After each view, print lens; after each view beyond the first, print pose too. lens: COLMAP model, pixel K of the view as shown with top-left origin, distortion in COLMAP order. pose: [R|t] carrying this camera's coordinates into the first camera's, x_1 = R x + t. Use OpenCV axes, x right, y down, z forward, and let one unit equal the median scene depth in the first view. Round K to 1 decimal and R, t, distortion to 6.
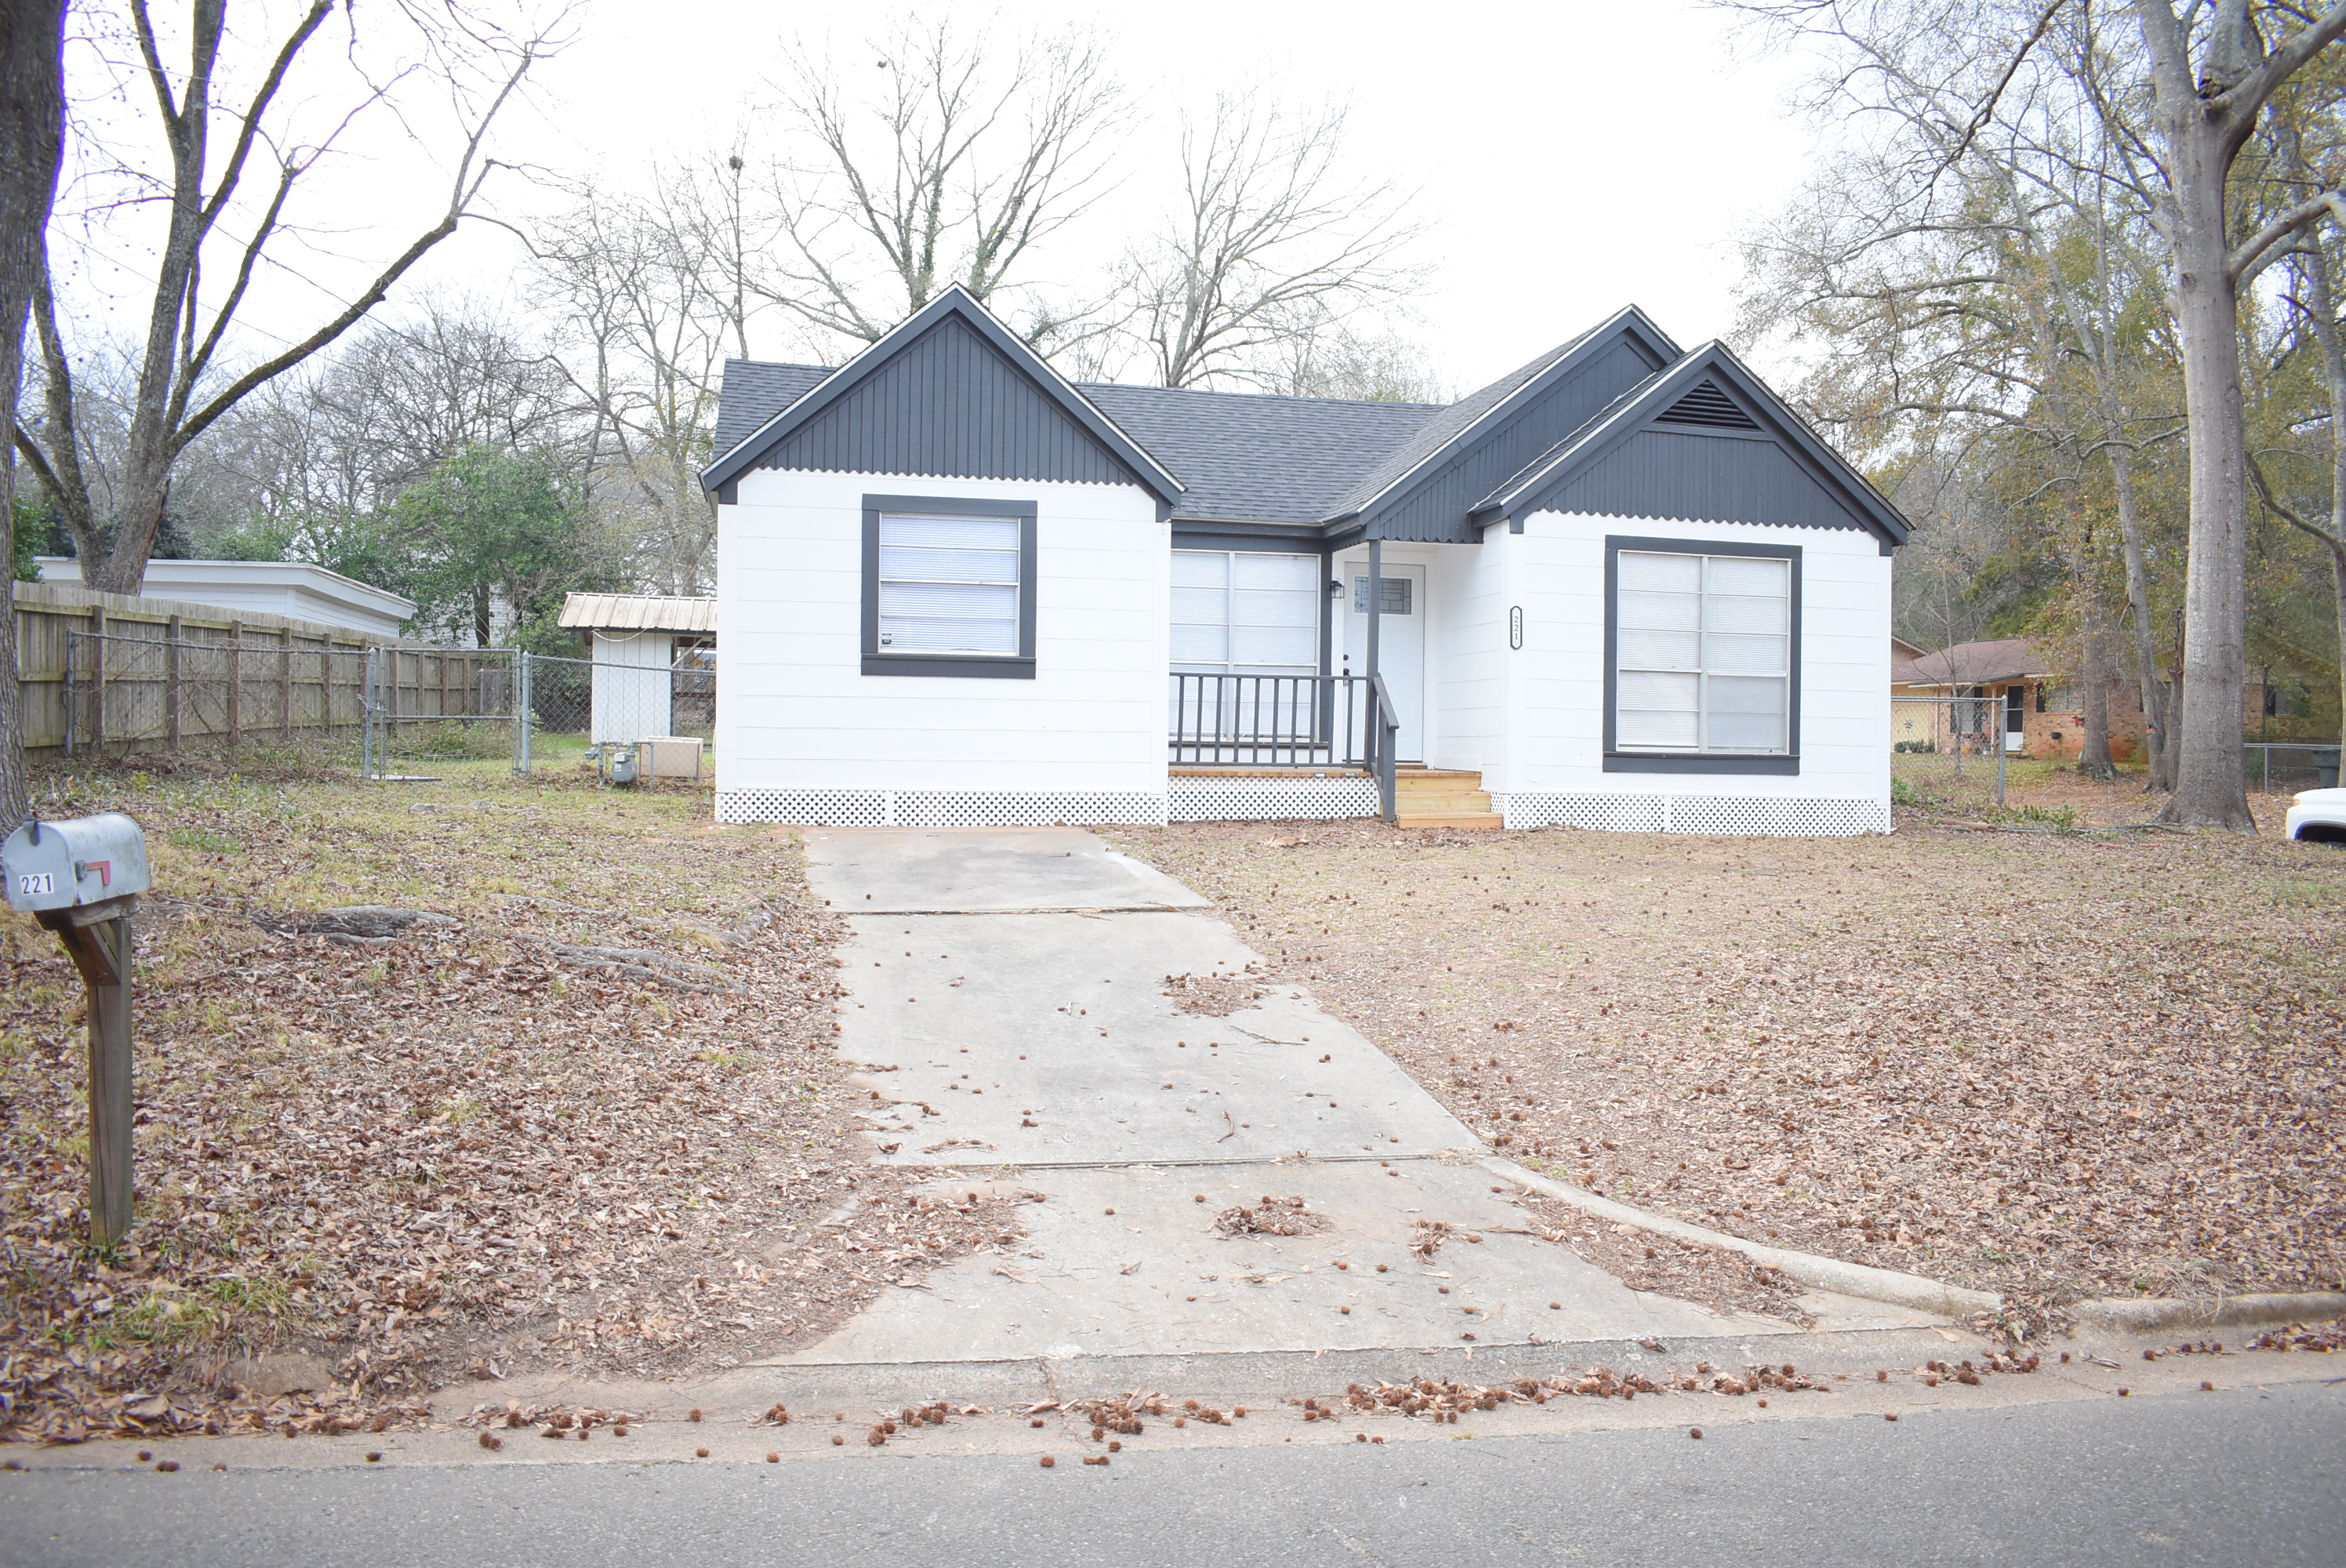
lens RADIAL K [[1892.1, 0, 1173.0], [0, 1892.1, 784.0], [0, 0, 1]] dist [-0.058834, -0.013513]
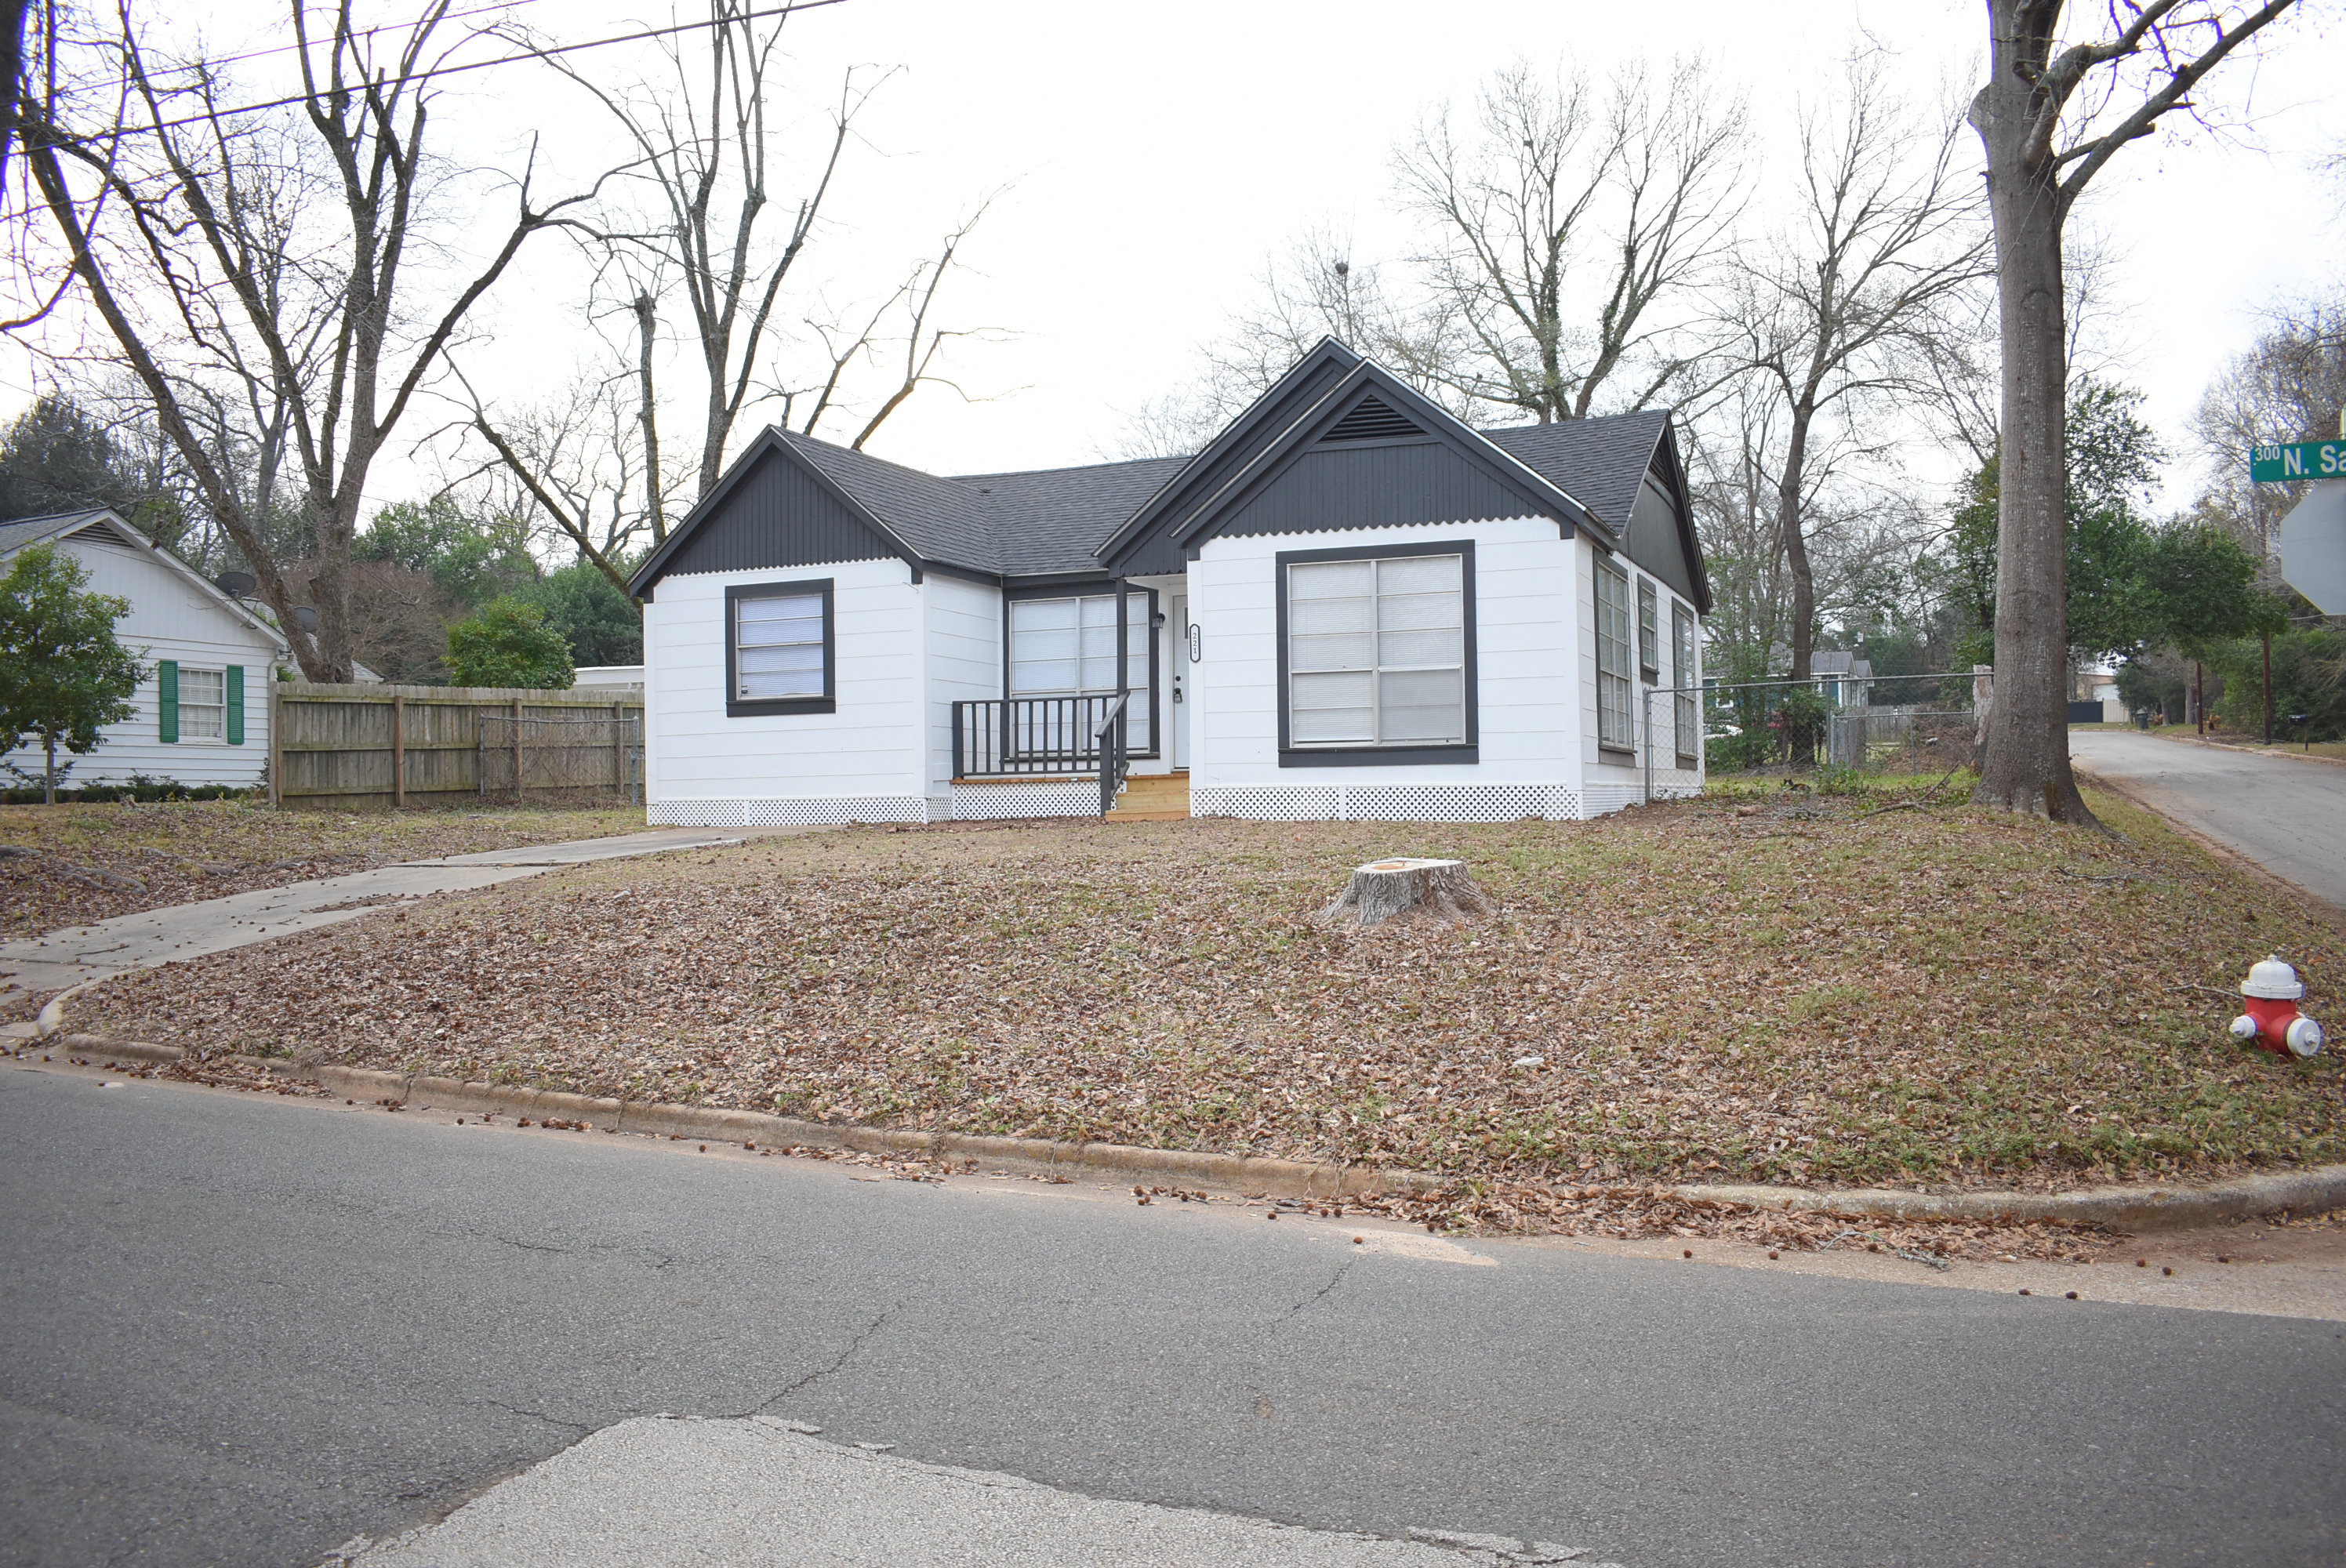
lens RADIAL K [[1892.1, 0, 1173.0], [0, 1892.1, 784.0], [0, 0, 1]] dist [-0.058834, -0.013513]
pose [[0.791932, -0.031458, -0.609798, 0.848569], [0.017528, 0.999432, -0.028794, 0.033922], [0.610357, 0.012114, 0.792034, 0.089356]]
